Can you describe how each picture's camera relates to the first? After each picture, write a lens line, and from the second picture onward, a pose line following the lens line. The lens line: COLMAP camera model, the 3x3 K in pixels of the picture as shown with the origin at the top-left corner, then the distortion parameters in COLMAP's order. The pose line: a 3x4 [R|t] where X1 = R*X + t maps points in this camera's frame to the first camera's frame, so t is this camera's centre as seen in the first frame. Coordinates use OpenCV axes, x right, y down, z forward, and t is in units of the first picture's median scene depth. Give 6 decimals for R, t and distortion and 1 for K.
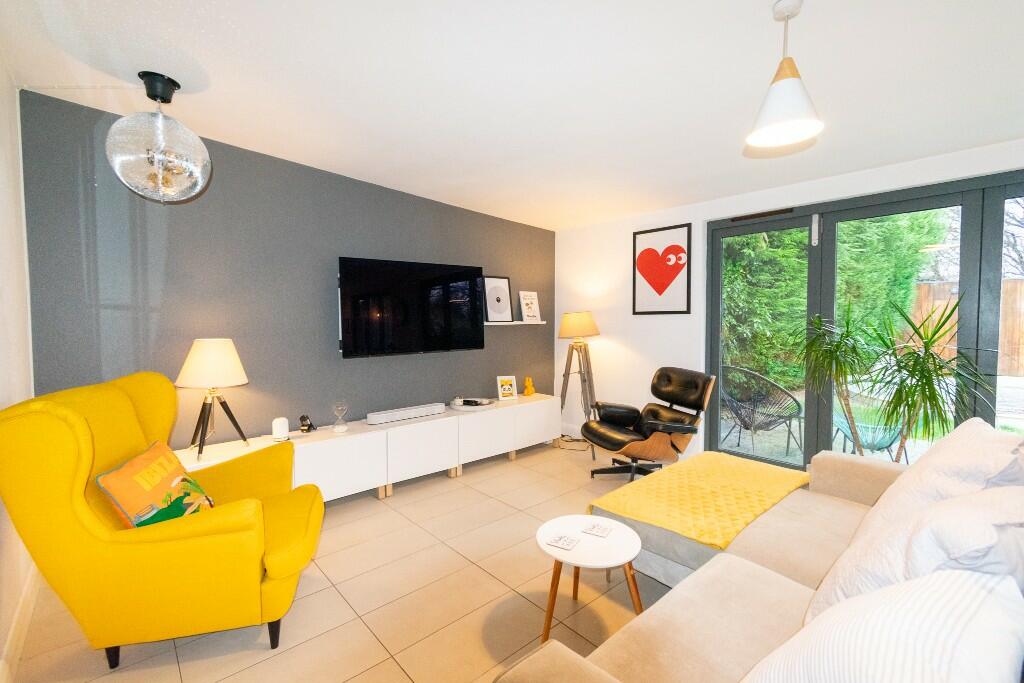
lens RADIAL K [[451.8, 0, 512.3], [0, 451.8, 337.9], [0, 0, 1]] dist [0.000501, 0.000416]
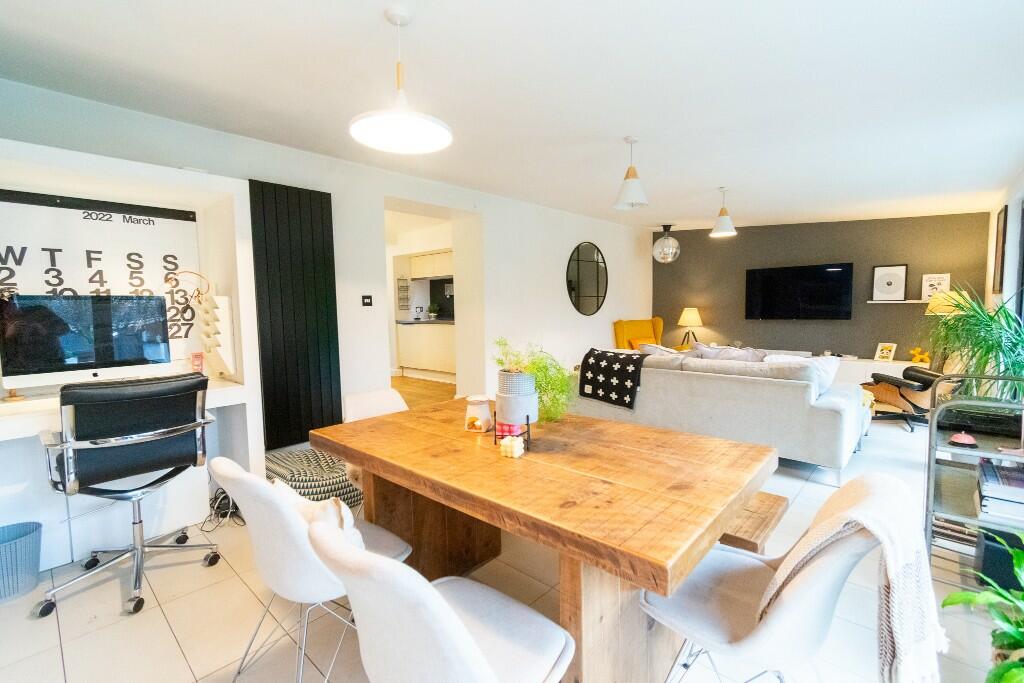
lens RADIAL K [[451.8, 0, 516.0], [0, 451.8, 338.2], [0, 0, 1]] dist [0.000501, 0.000416]
pose [[0.106020, 0.082730, -0.990916, 1.144147], [-0.026755, 0.996409, 0.080326, -0.004525], [0.994004, 0.017996, 0.107853, -0.188039]]
